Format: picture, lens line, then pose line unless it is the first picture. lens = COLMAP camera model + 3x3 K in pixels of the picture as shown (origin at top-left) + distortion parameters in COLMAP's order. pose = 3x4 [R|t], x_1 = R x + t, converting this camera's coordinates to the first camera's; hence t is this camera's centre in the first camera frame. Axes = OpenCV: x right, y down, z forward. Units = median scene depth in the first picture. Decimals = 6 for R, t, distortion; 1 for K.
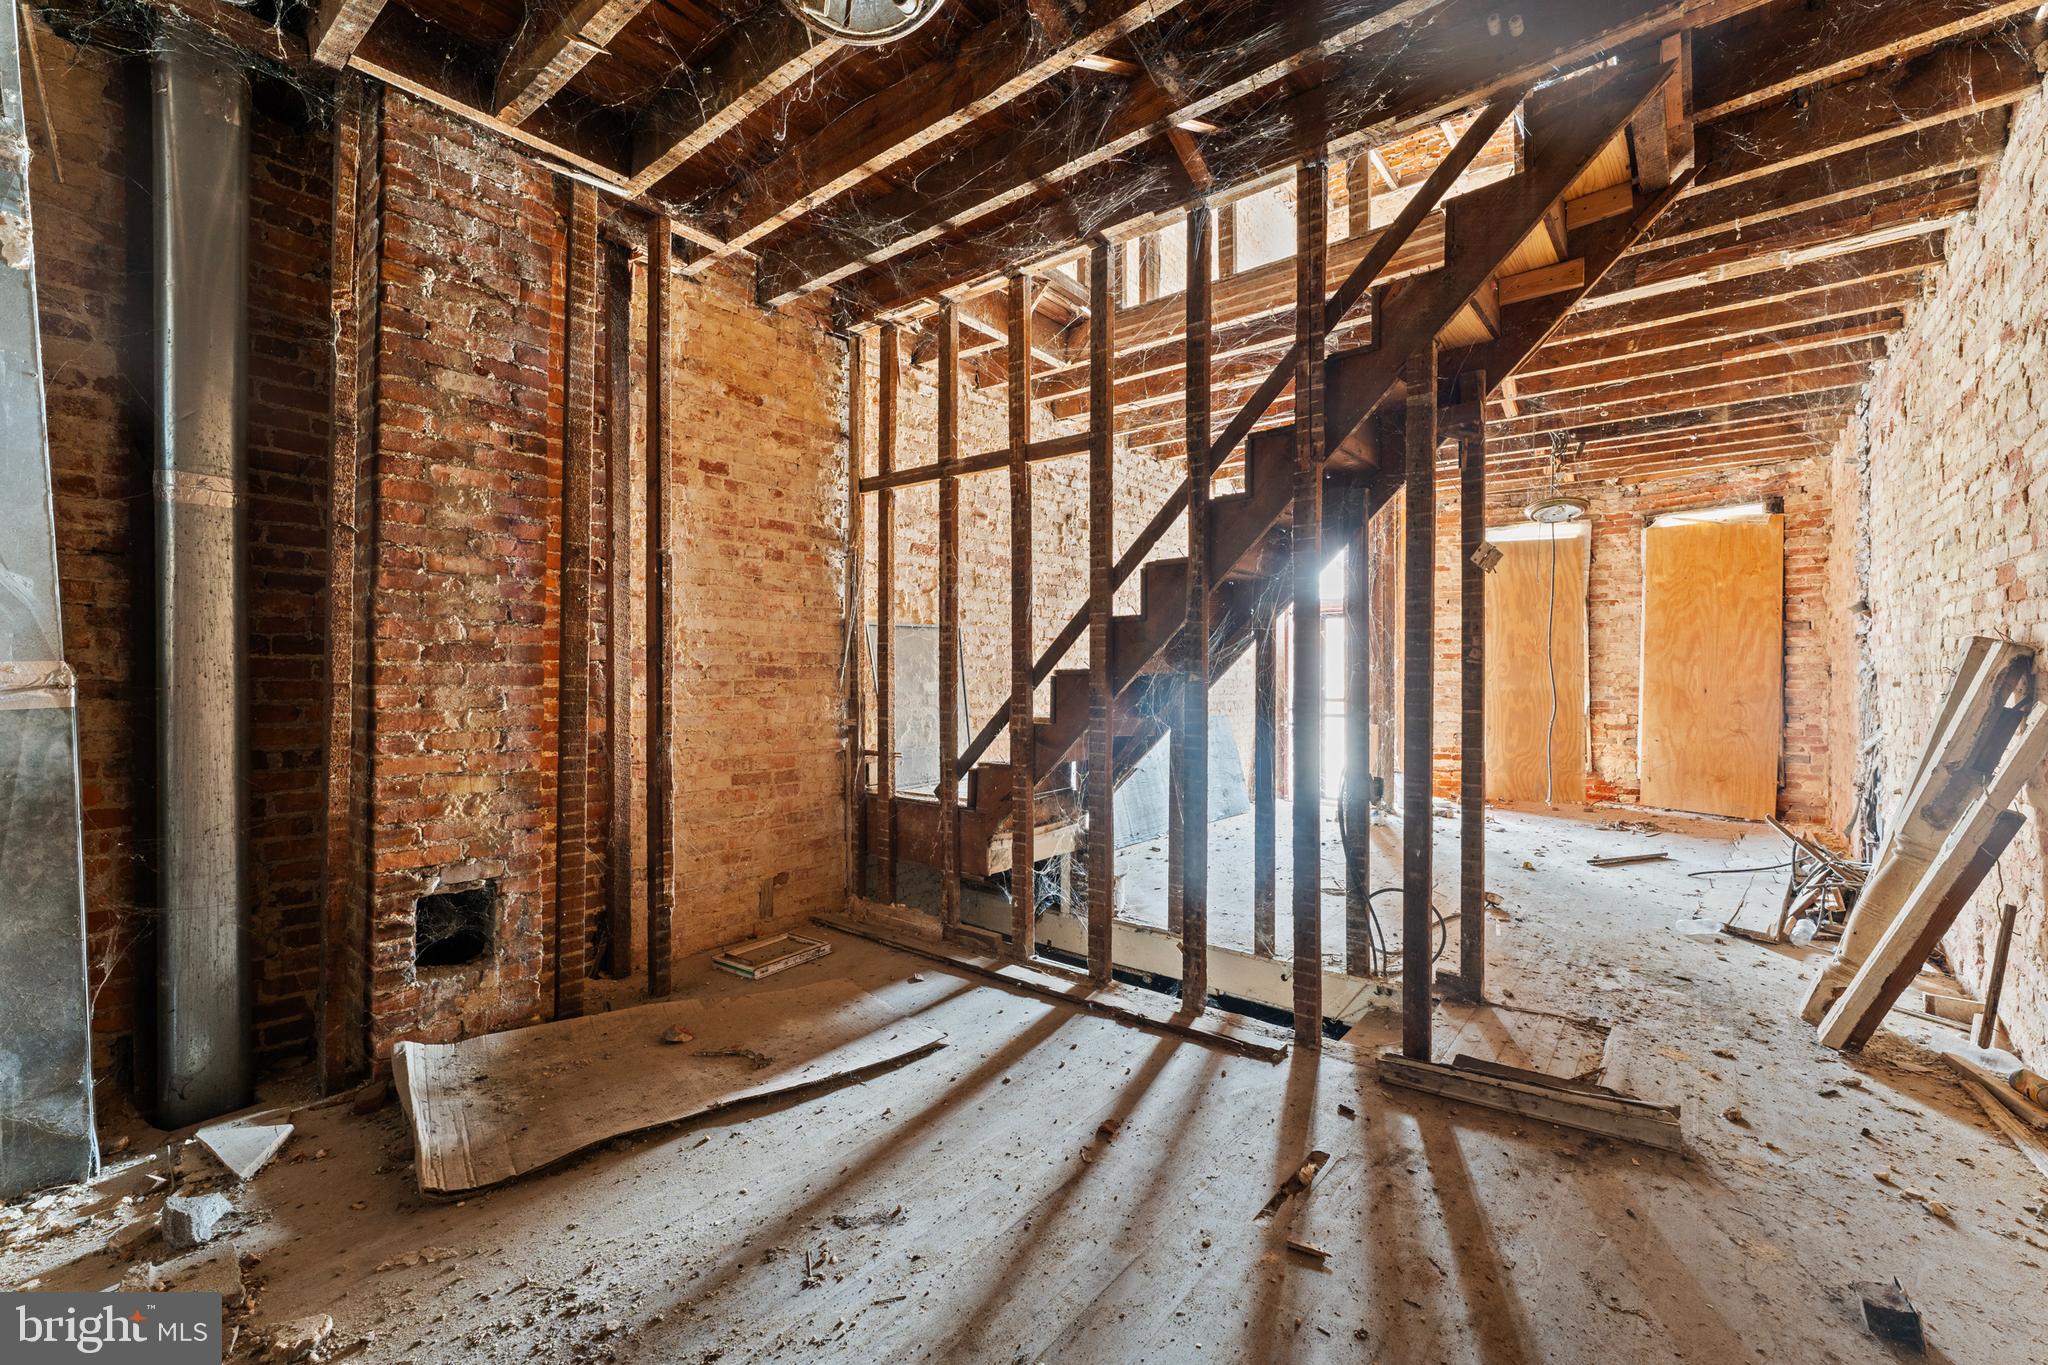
lens RADIAL K [[831.4, 0, 1035.6], [0, 831.4, 680.4], [0, 0, 1]] dist [0.001775, -0.000016]
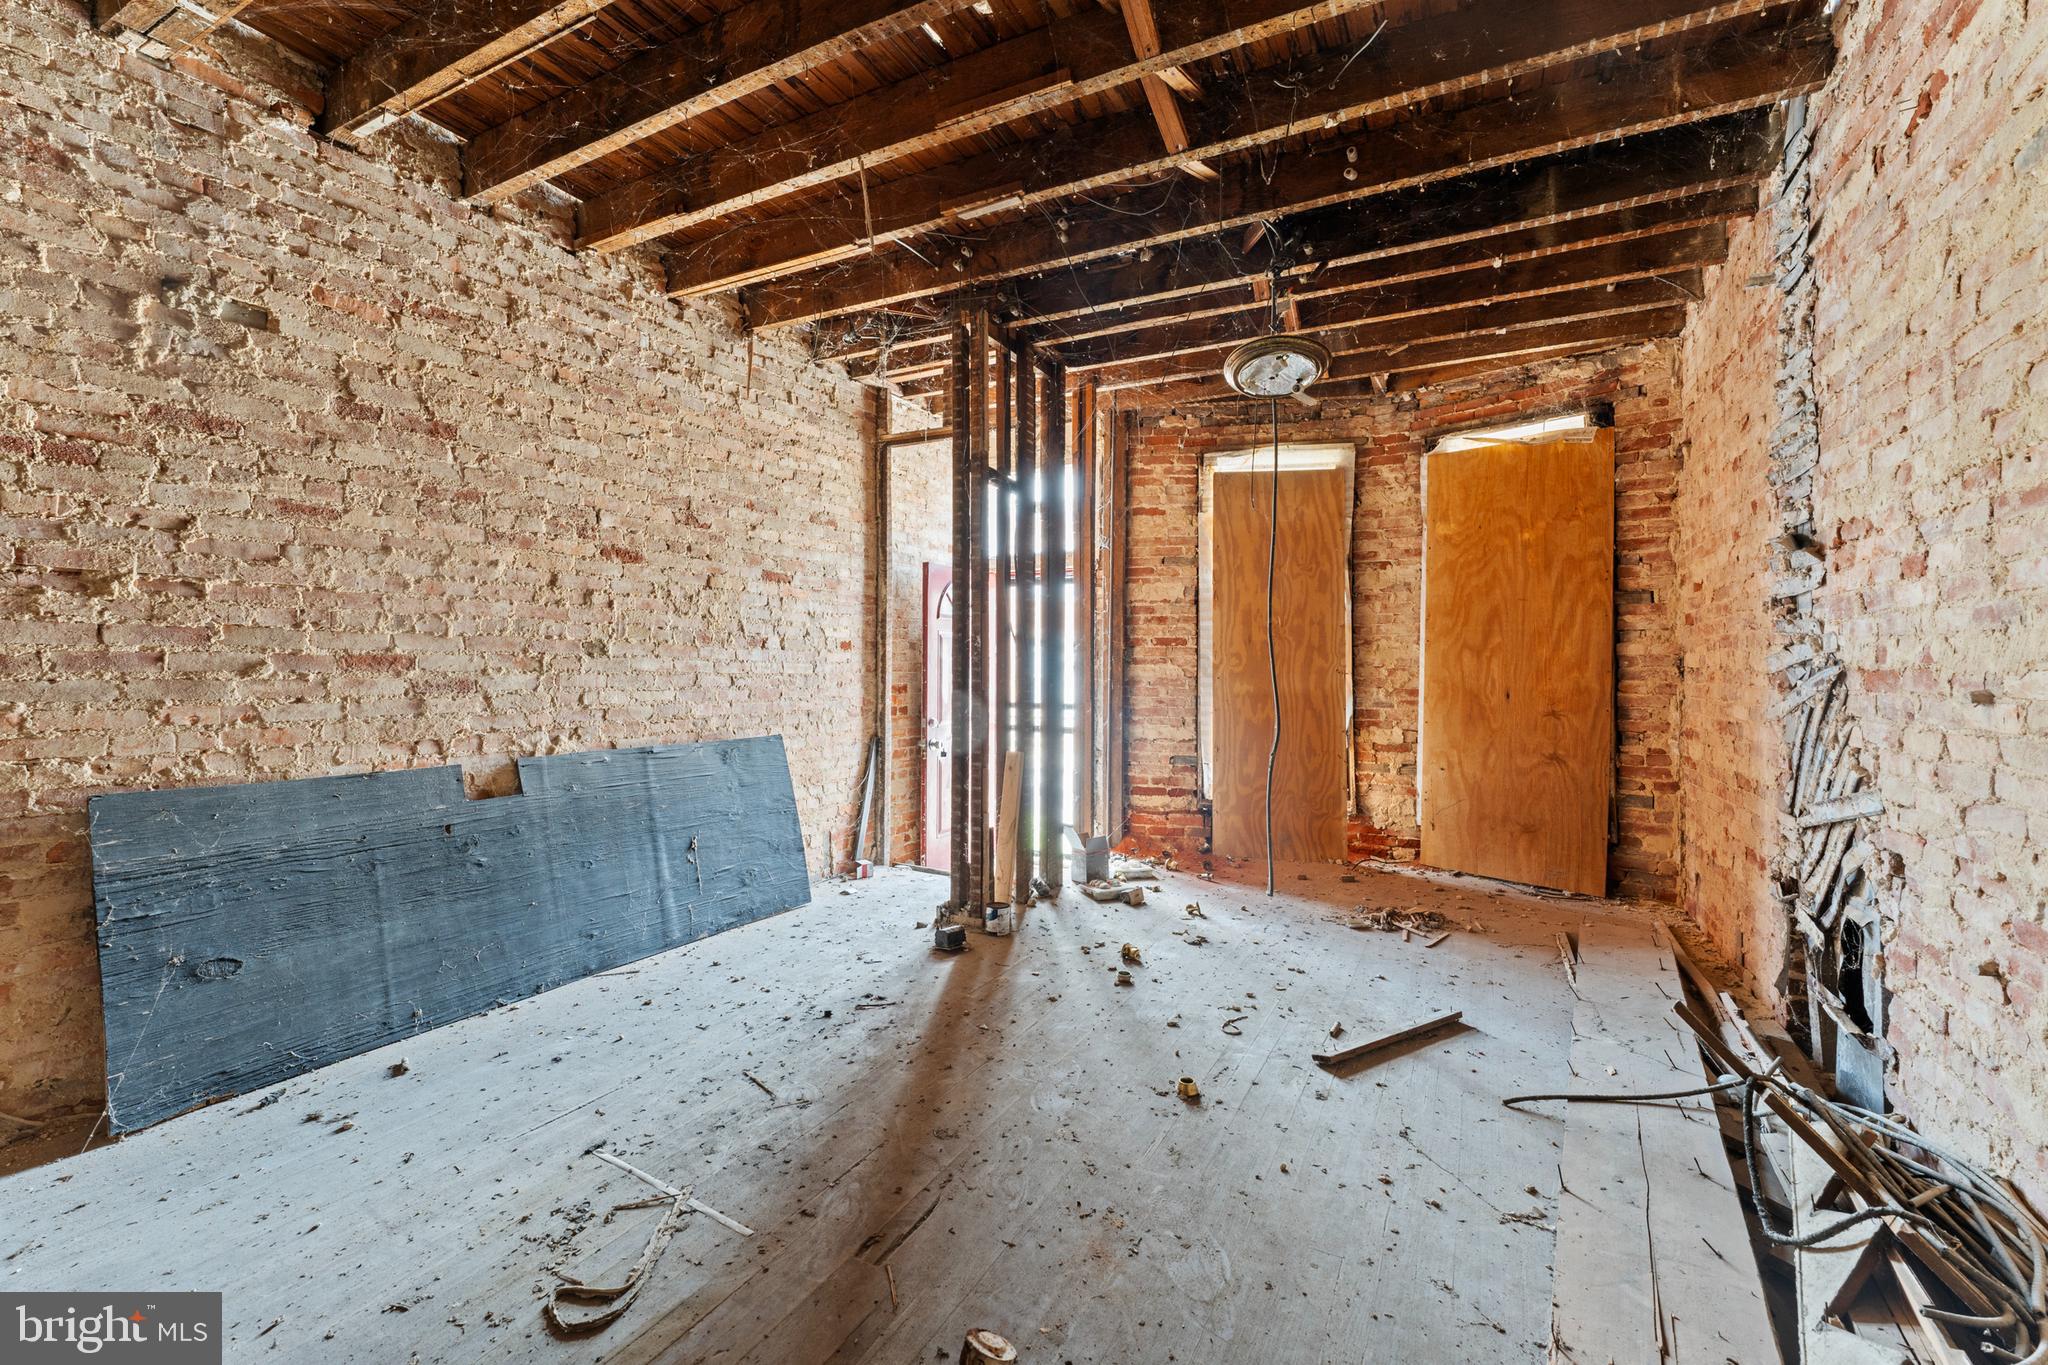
lens RADIAL K [[822.0, 0, 1022.6], [0, 822.0, 660.1], [0, 0, 1]] dist [0.001173, -0.000173]
pose [[0.985367, 0.007843, 0.170263, 0.316230], [-0.005110, 0.999851, -0.016486, -0.003175], [-0.170367, 0.015375, 0.985261, 0.425935]]
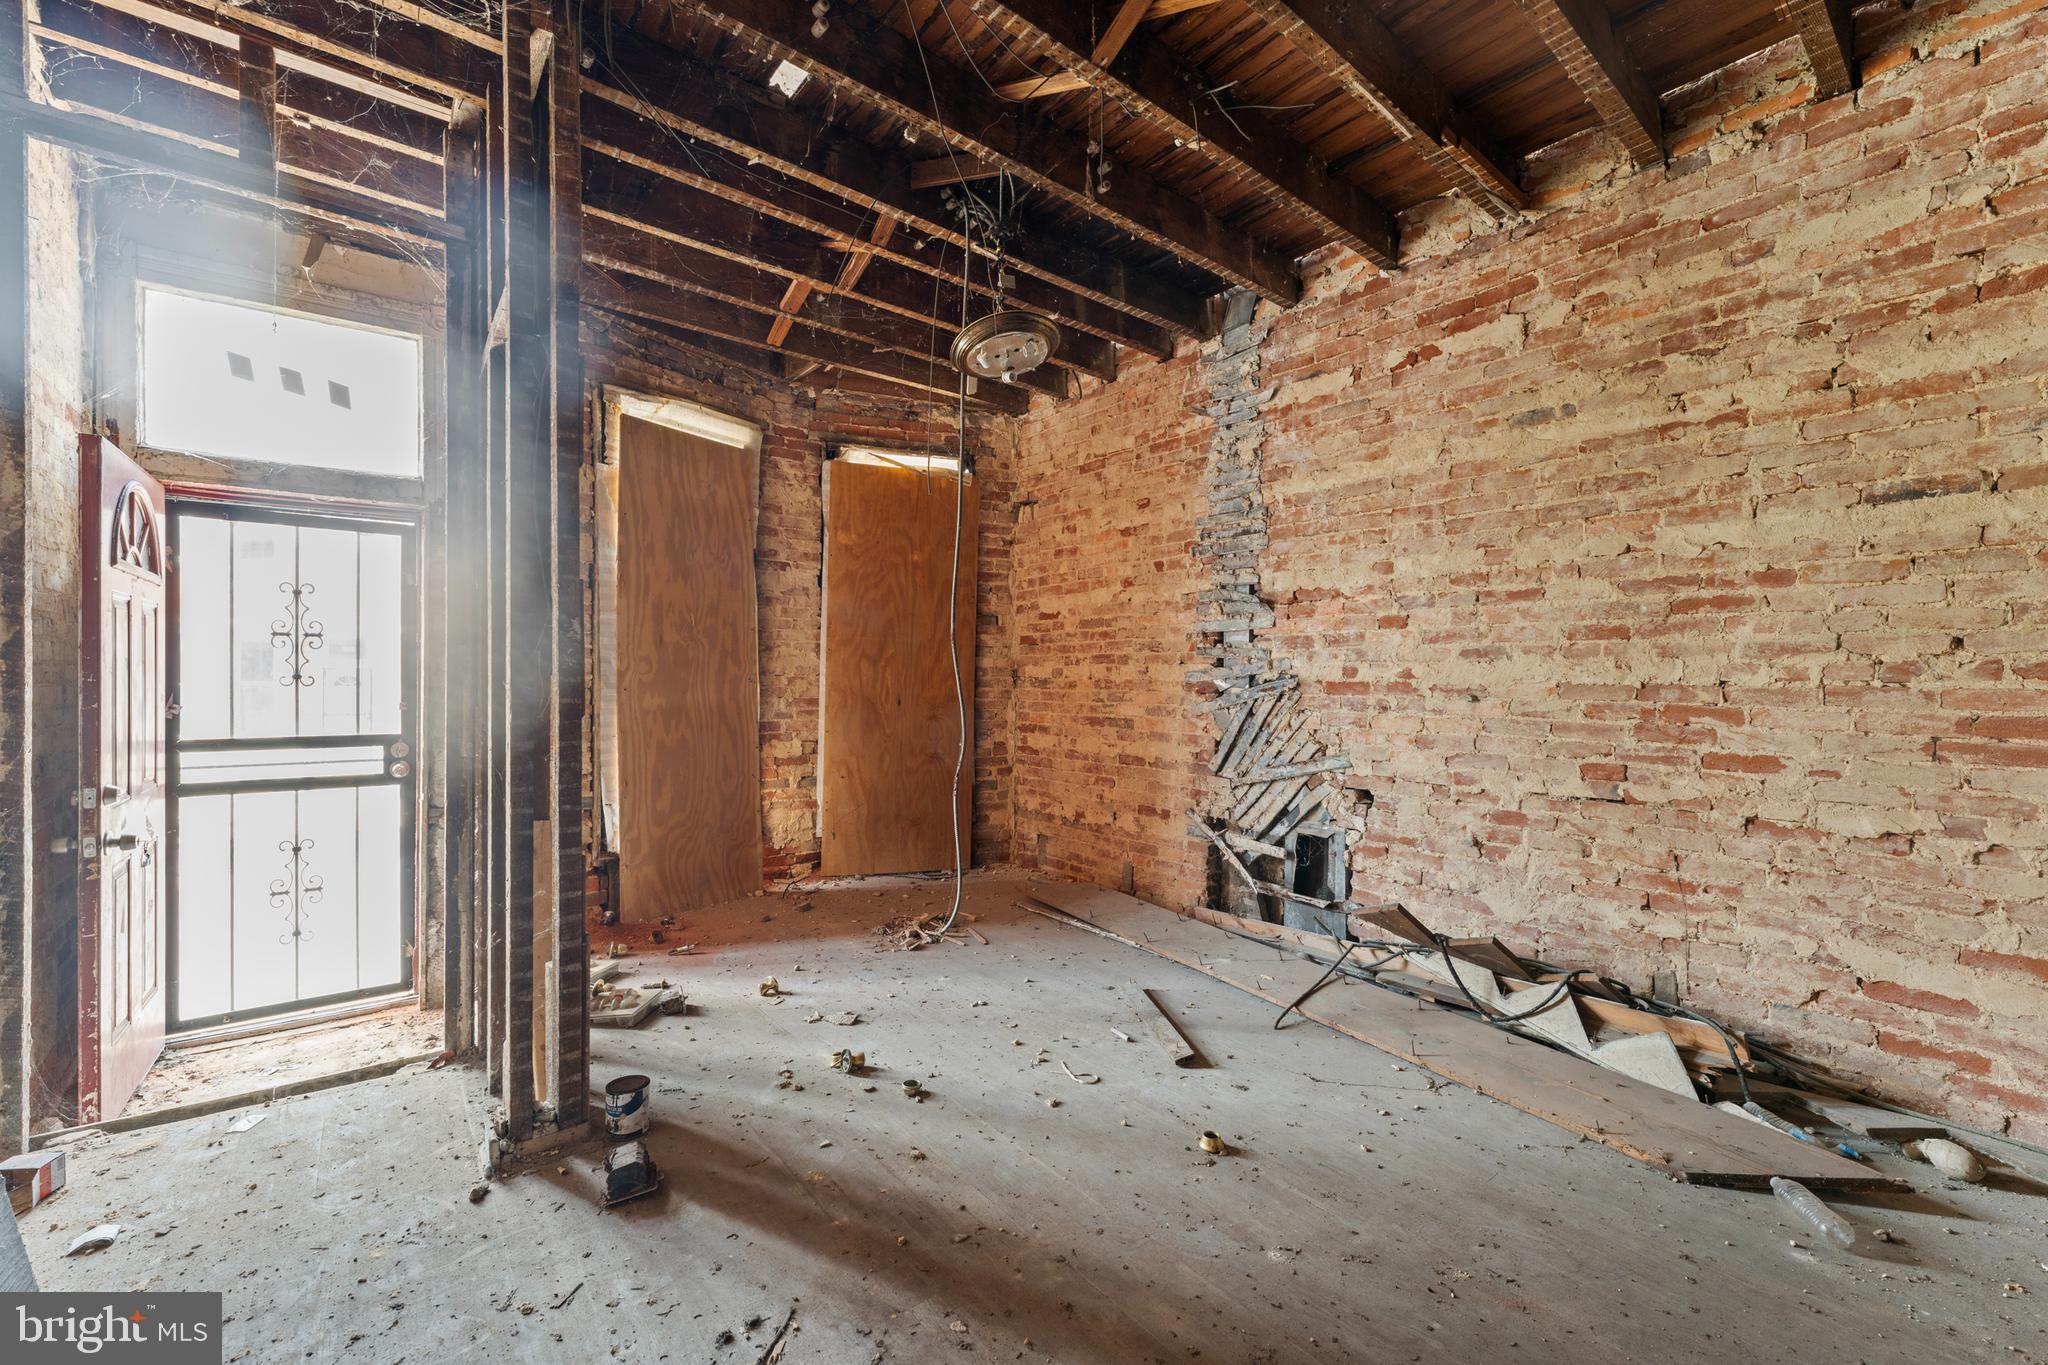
lens RADIAL K [[841.7, 0, 1033.8], [0, 841.7, 687.9], [0, 0, 1]] dist [0.002234, -0.000033]
pose [[0.264237, -0.005864, 0.964440, 0.134777], [-0.002292, 0.999975, 0.006708, -0.005569], [-0.964455, -0.003983, 0.264216, 0.710078]]
